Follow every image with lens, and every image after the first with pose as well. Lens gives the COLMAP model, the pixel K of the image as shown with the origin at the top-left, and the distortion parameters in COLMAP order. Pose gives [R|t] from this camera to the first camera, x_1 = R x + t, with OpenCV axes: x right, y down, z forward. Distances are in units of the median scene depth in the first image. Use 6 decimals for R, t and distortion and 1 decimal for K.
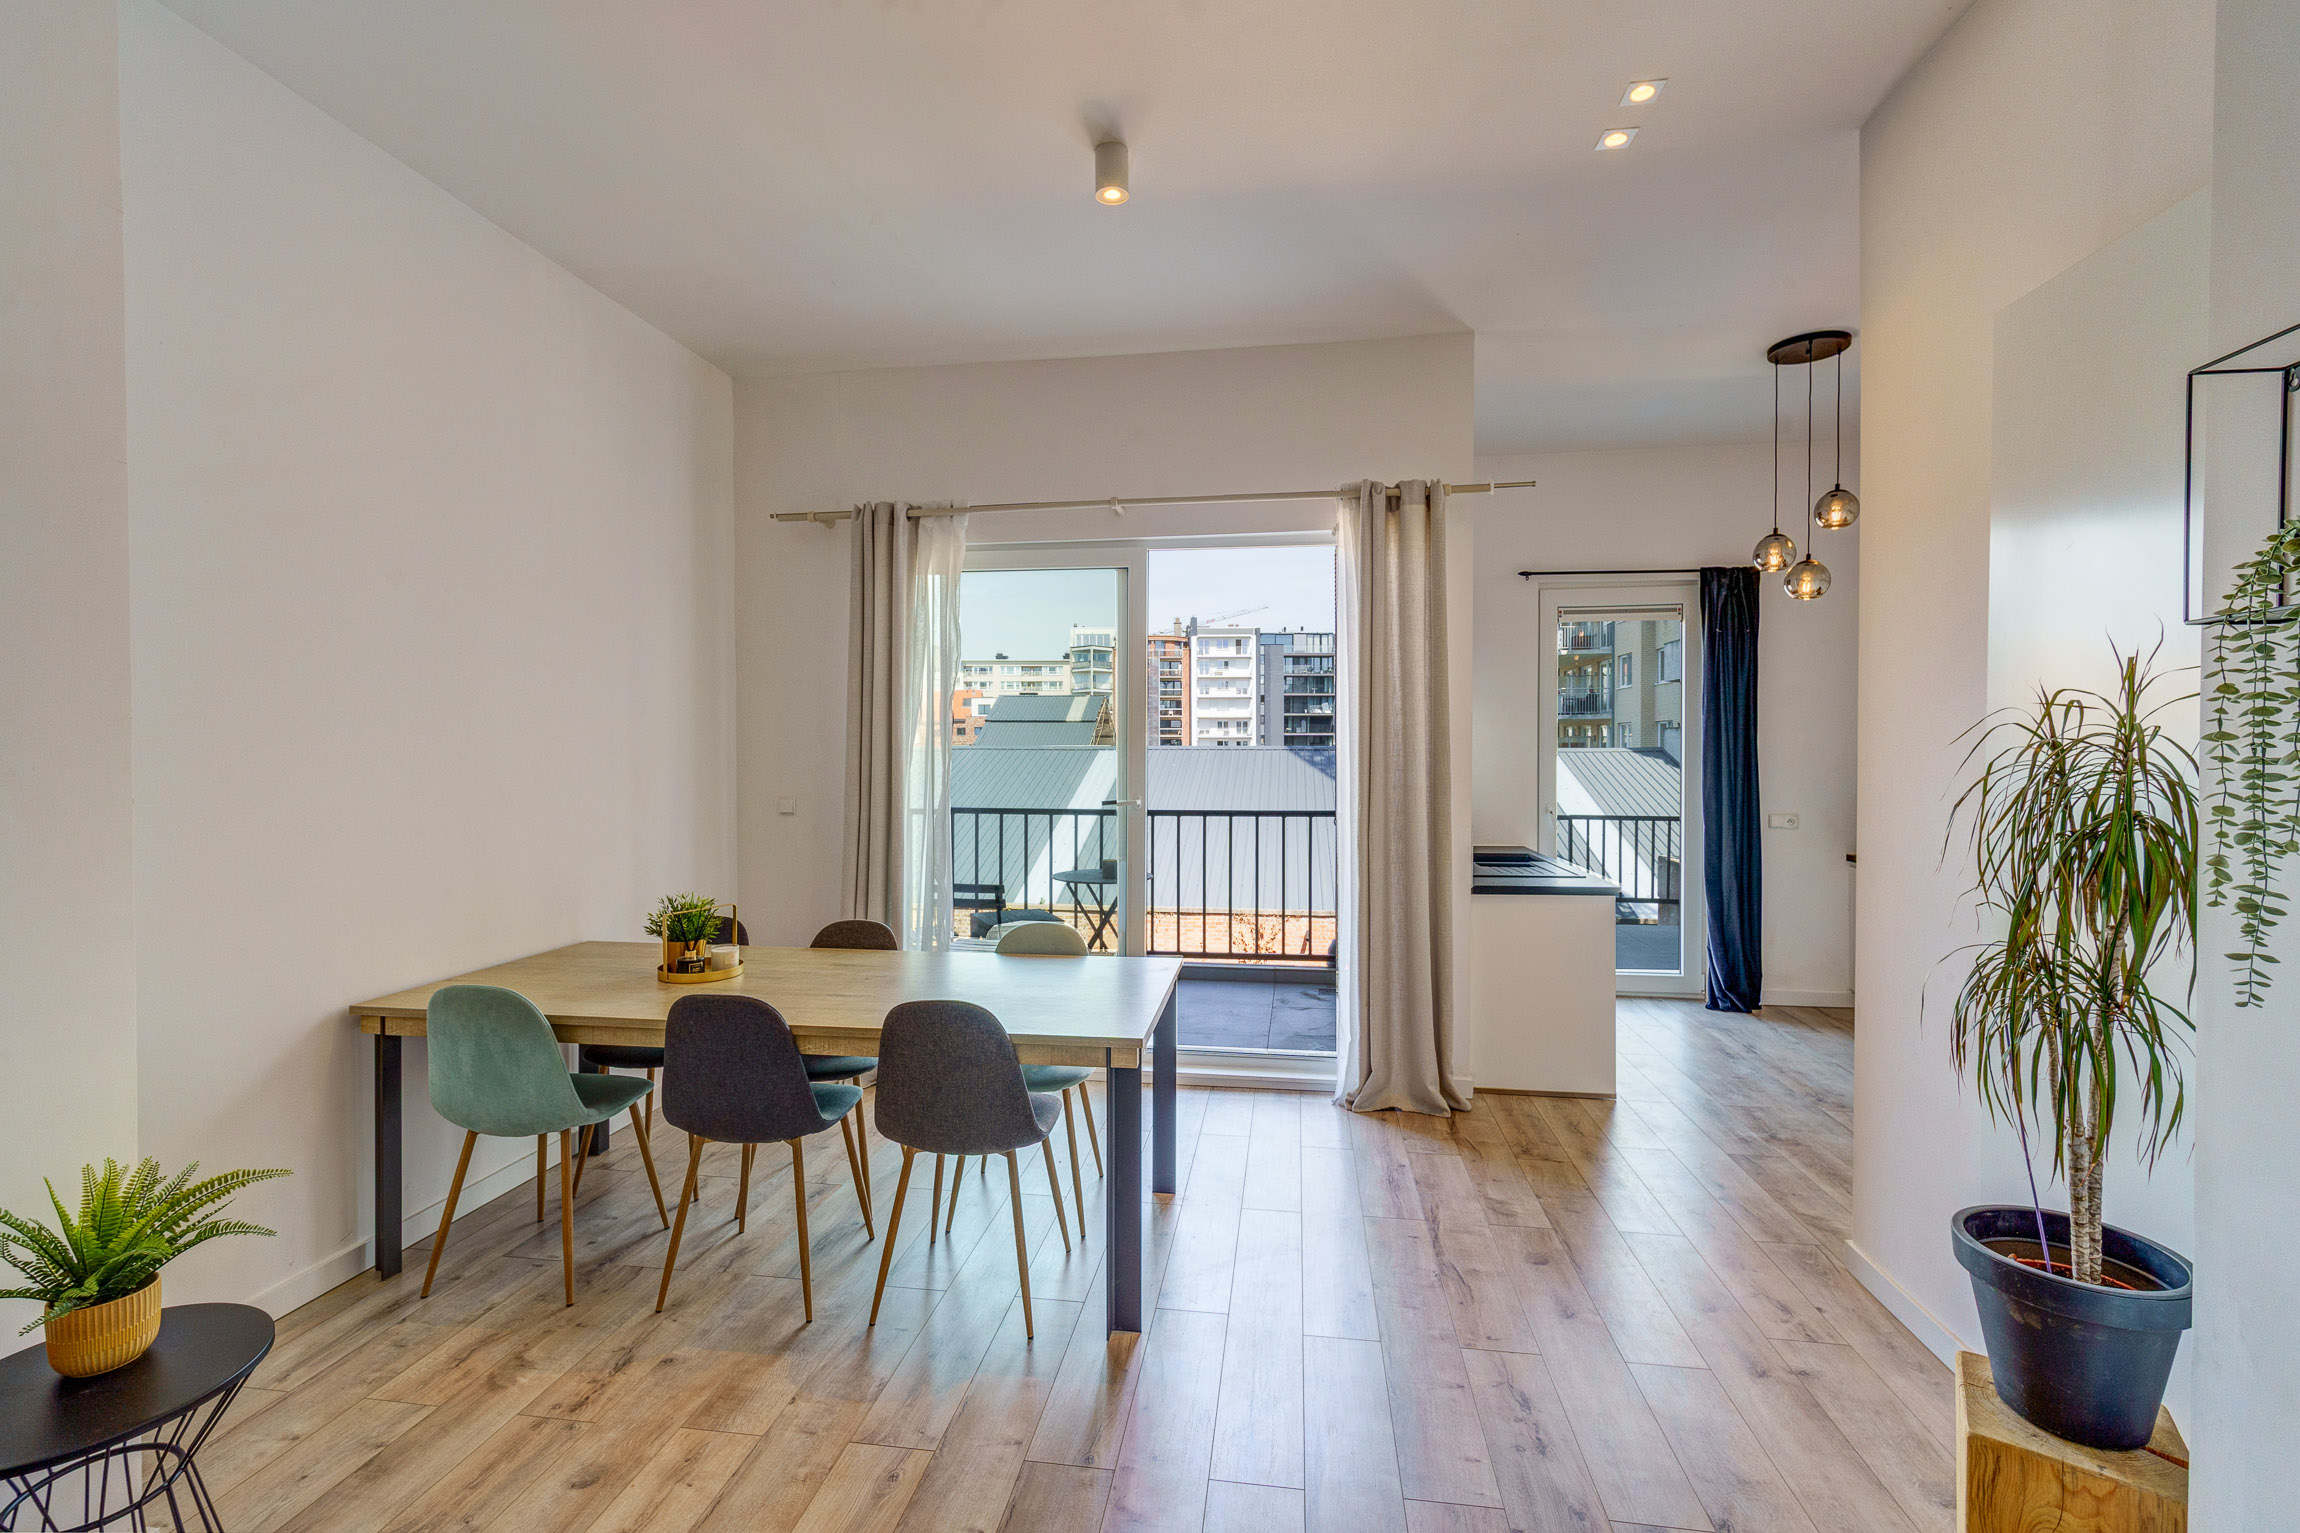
lens RADIAL K [[982.4, 0, 1150.0], [0, 982.4, 766.5], [0, 0, 1]] dist [-0.017584, -0.000020]
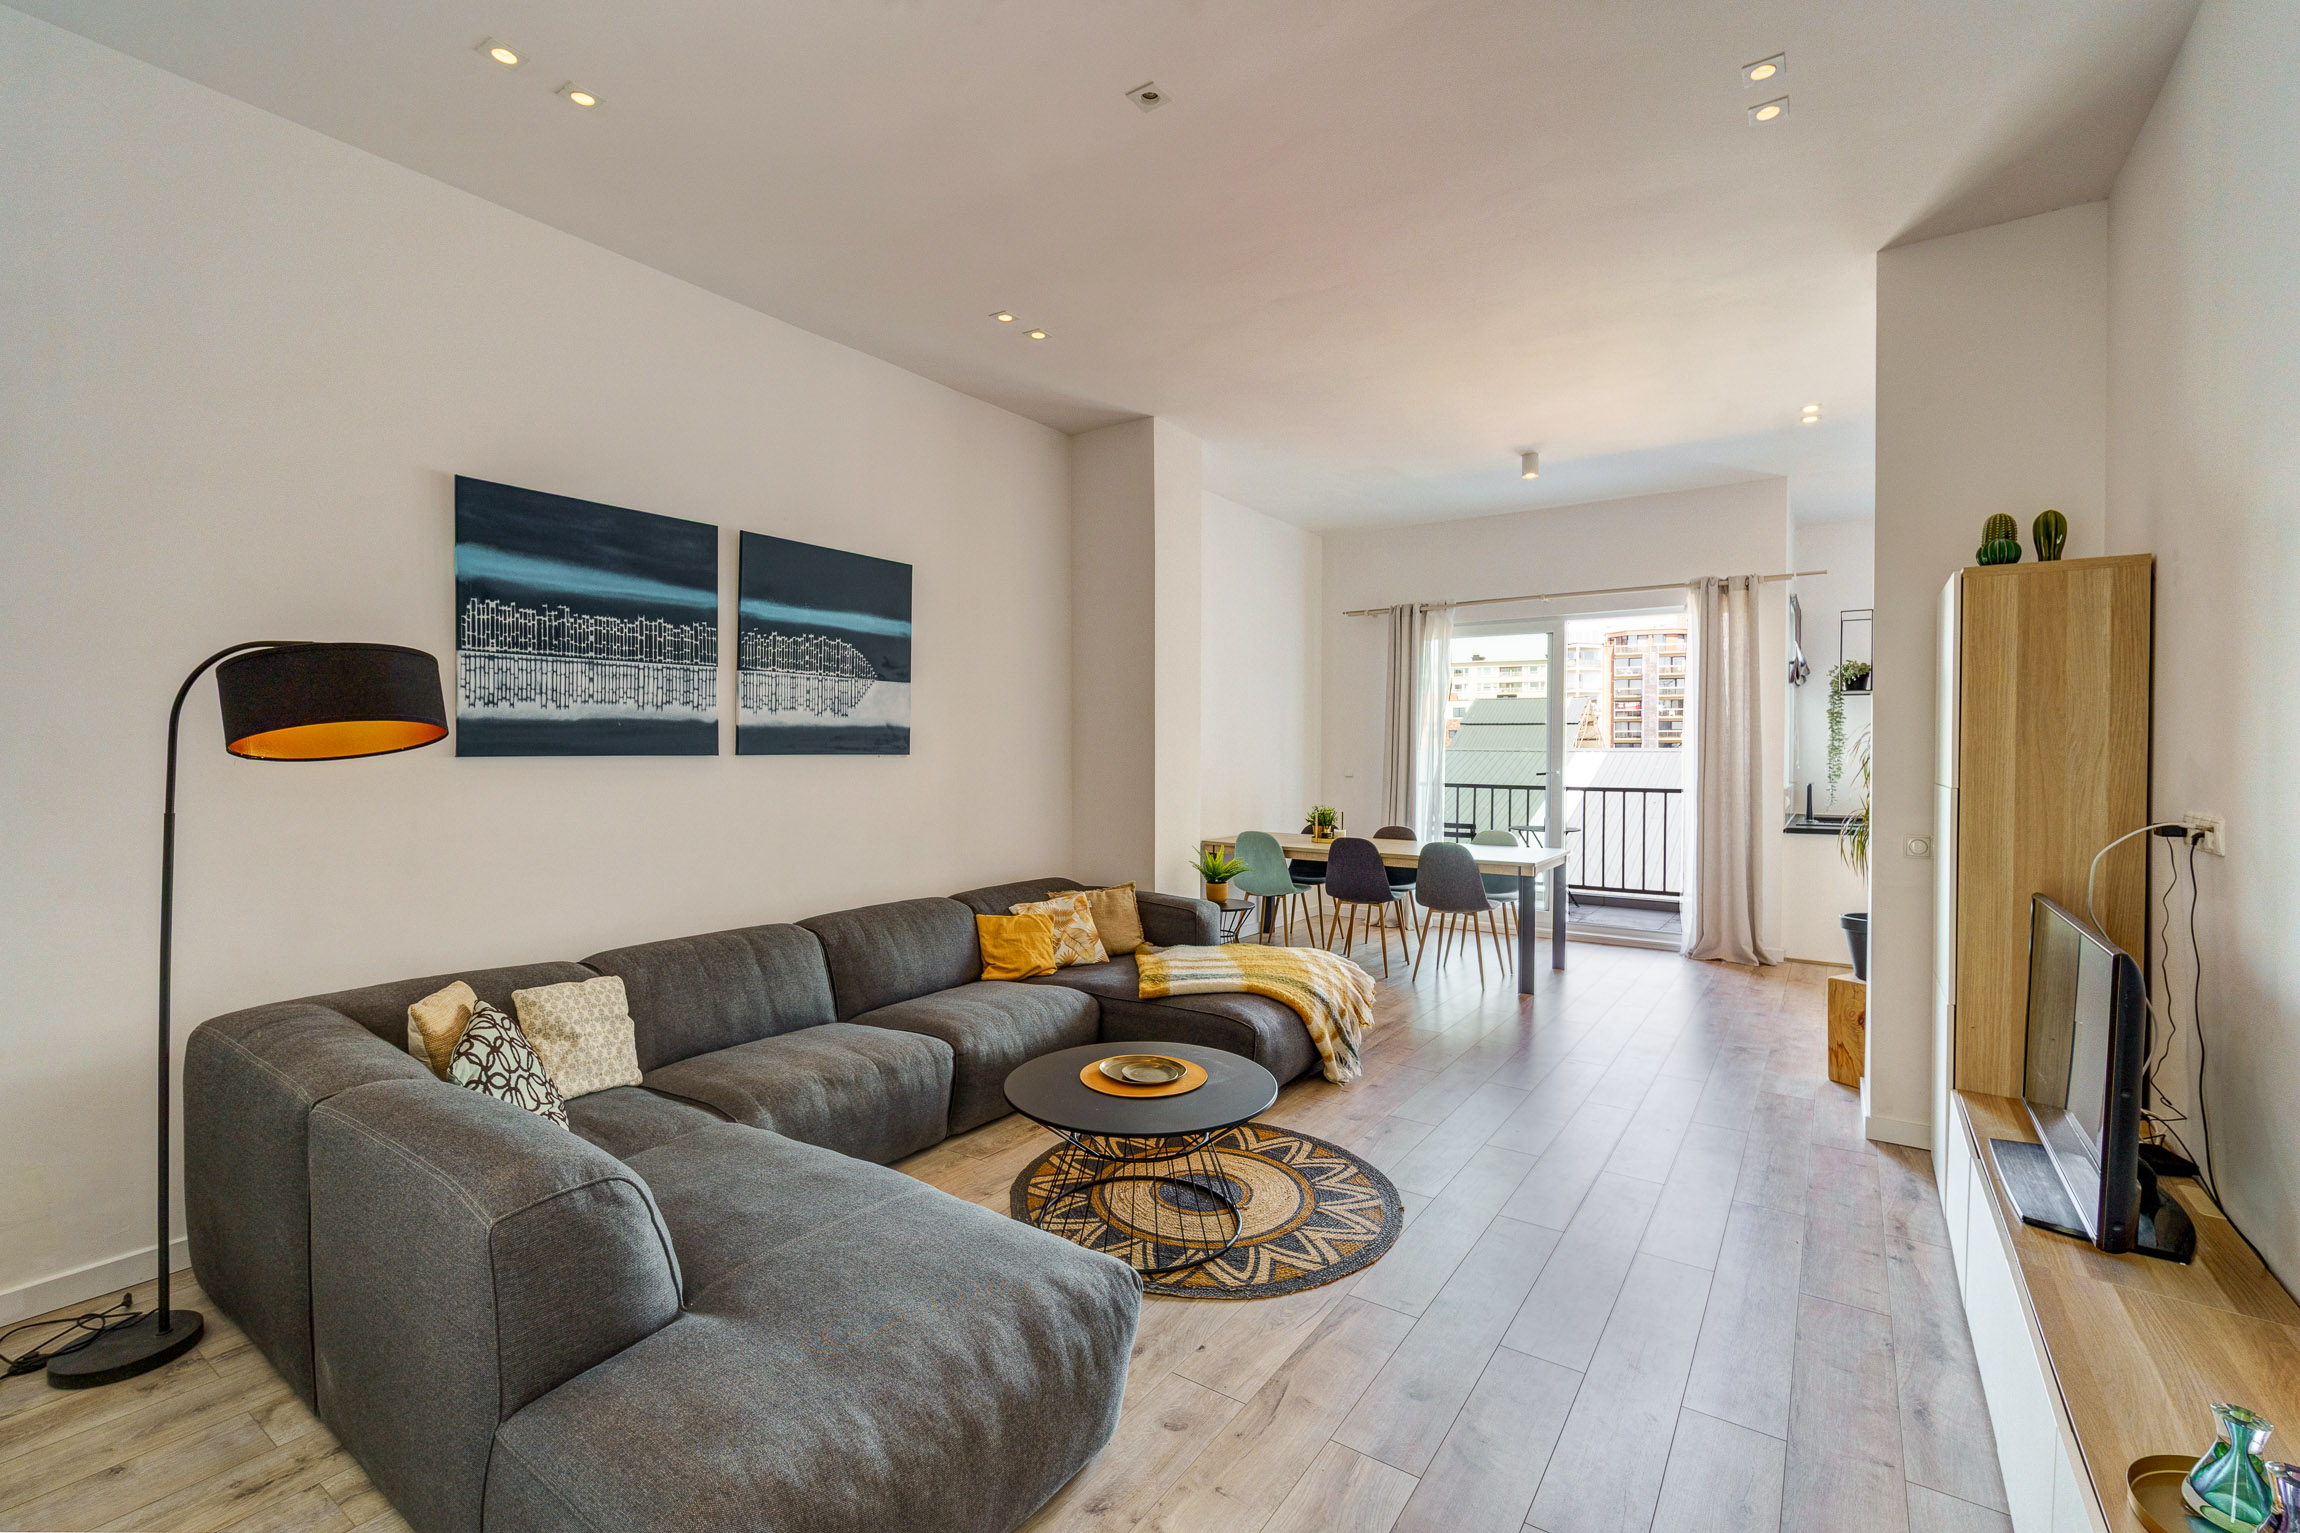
lens RADIAL K [[982.4, 0, 1150.0], [0, 982.4, 766.5], [0, 0, 1]] dist [-0.017584, -0.000020]
pose [[0.890611, 0.008416, -0.454687, 0.131768], [-0.010332, 0.999945, -0.001730, 0.037540], [0.454648, 0.006239, 0.890650, -0.835986]]
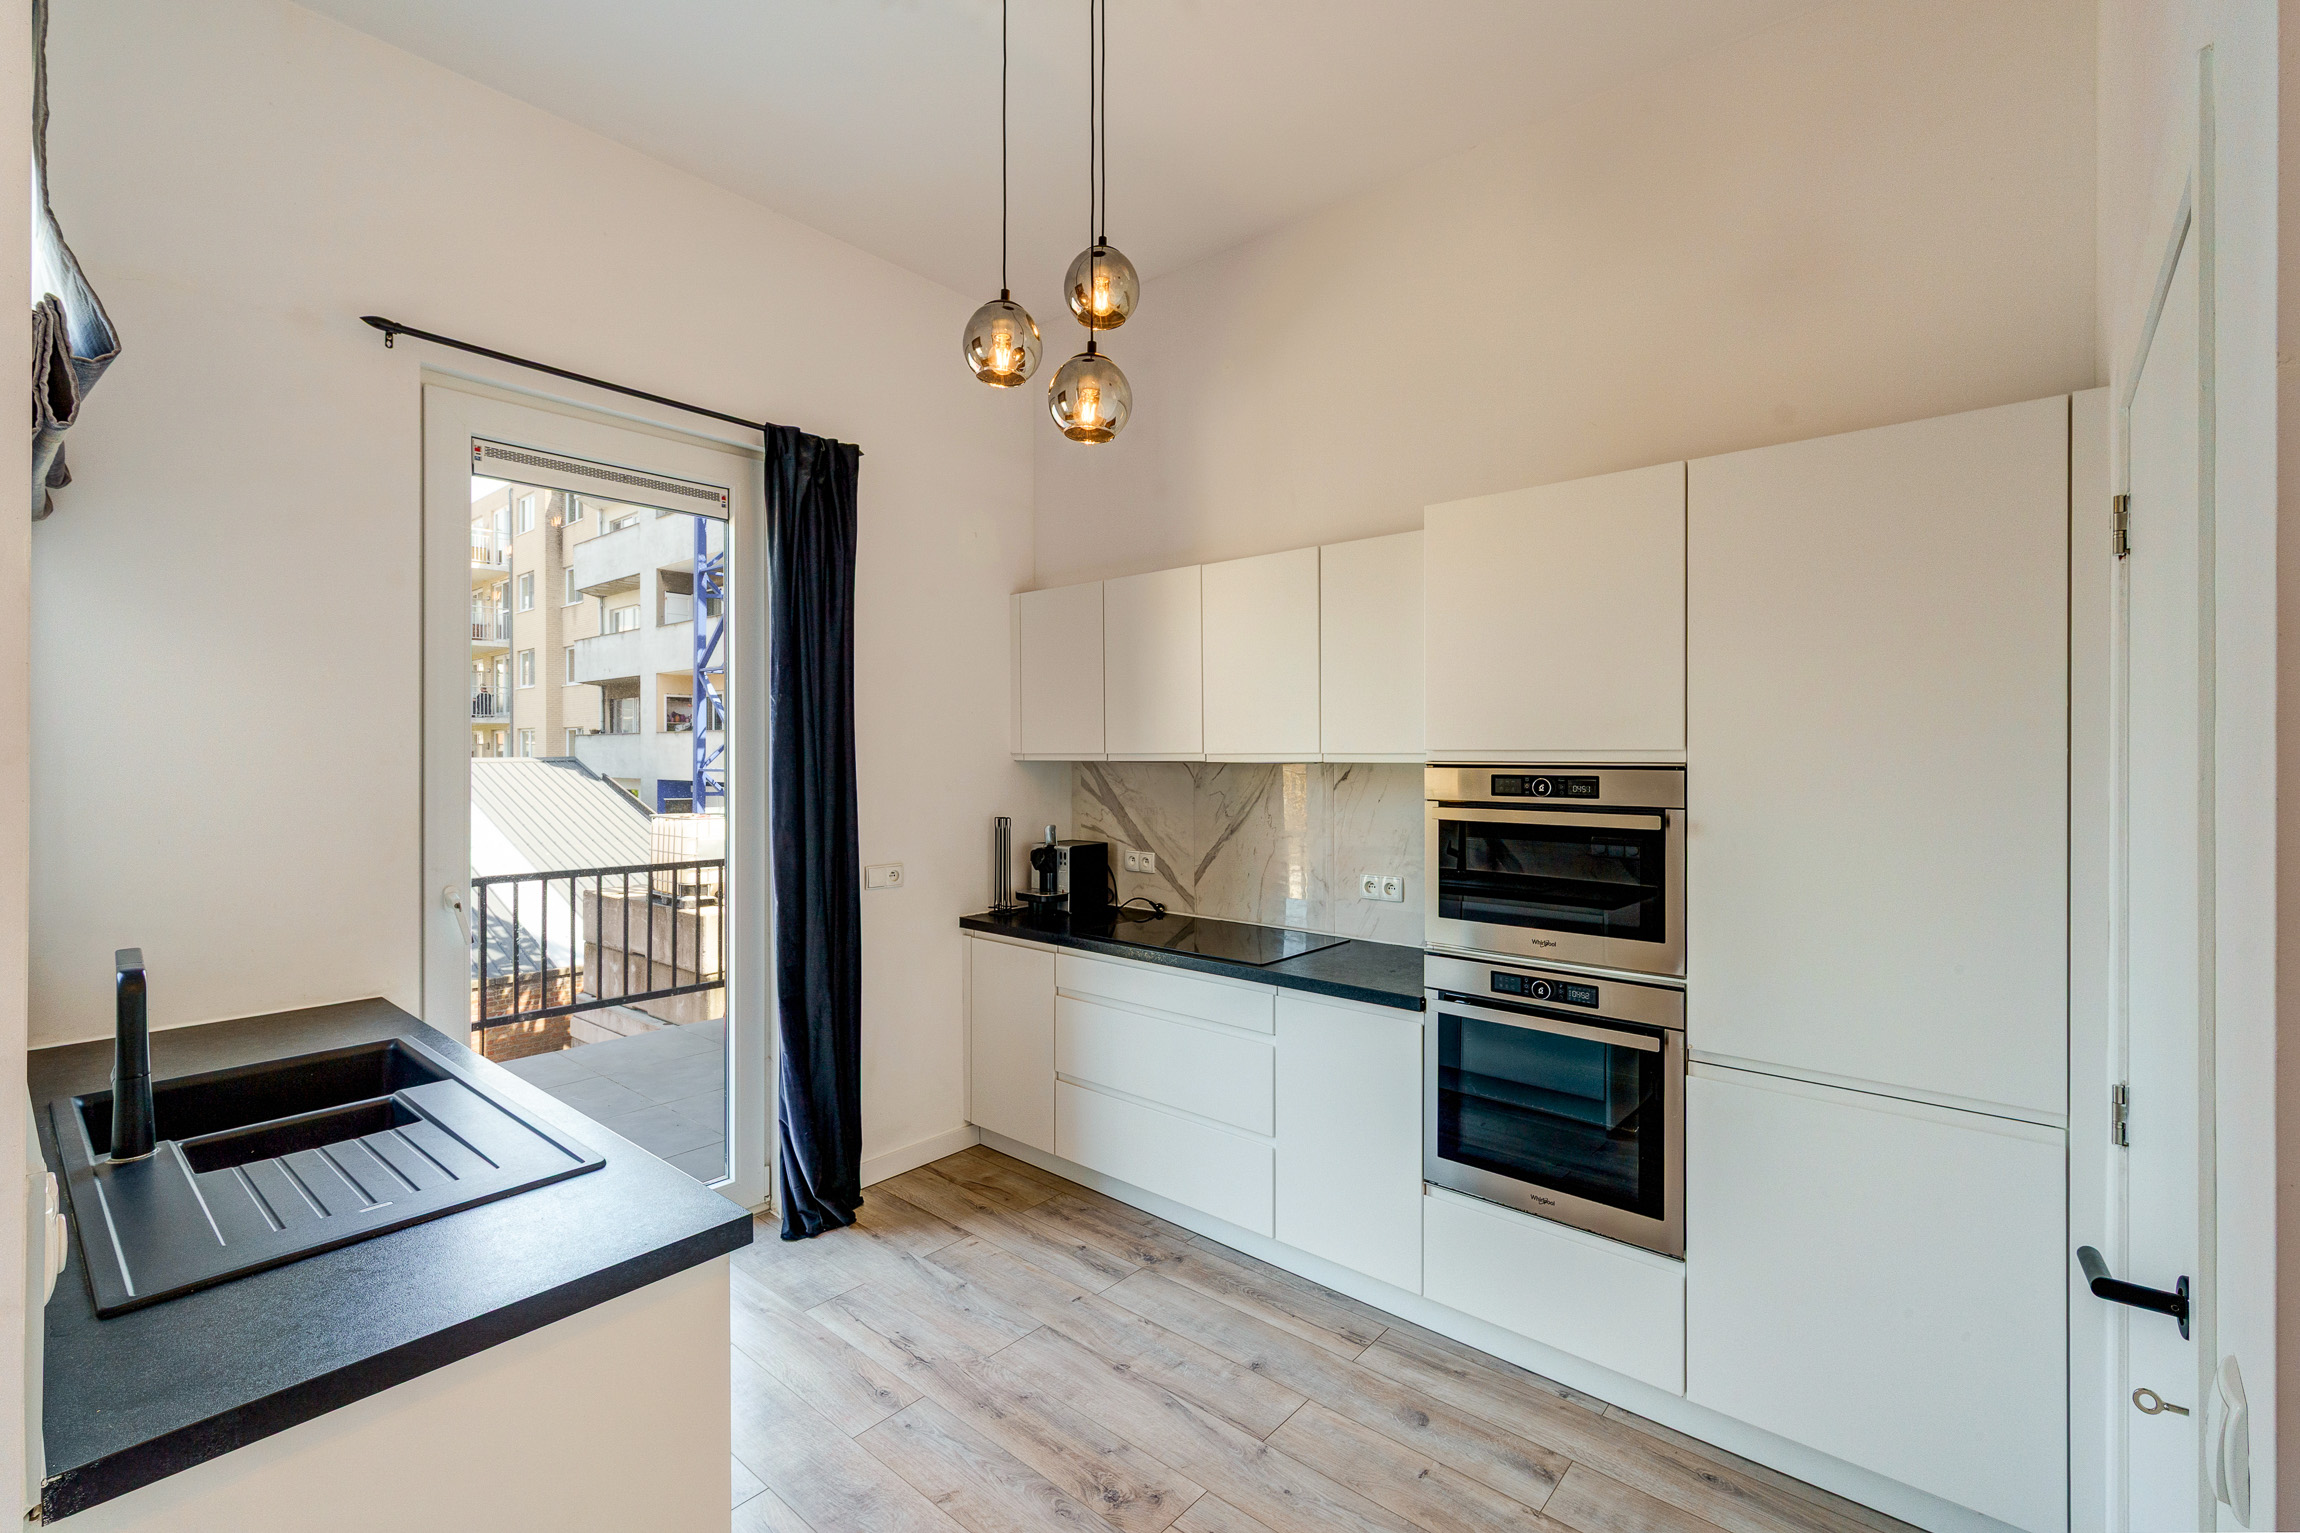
lens RADIAL K [[1005.1, 0, 1148.4], [0, 1005.1, 739.7], [0, 0, 1]] dist [0.008805, -0.000138]
pose [[0.533000, 0.007698, 0.846080, 0.185145], [0.022744, 0.999467, -0.023422, -0.009709], [-0.845809, 0.031727, 0.532541, 0.474413]]
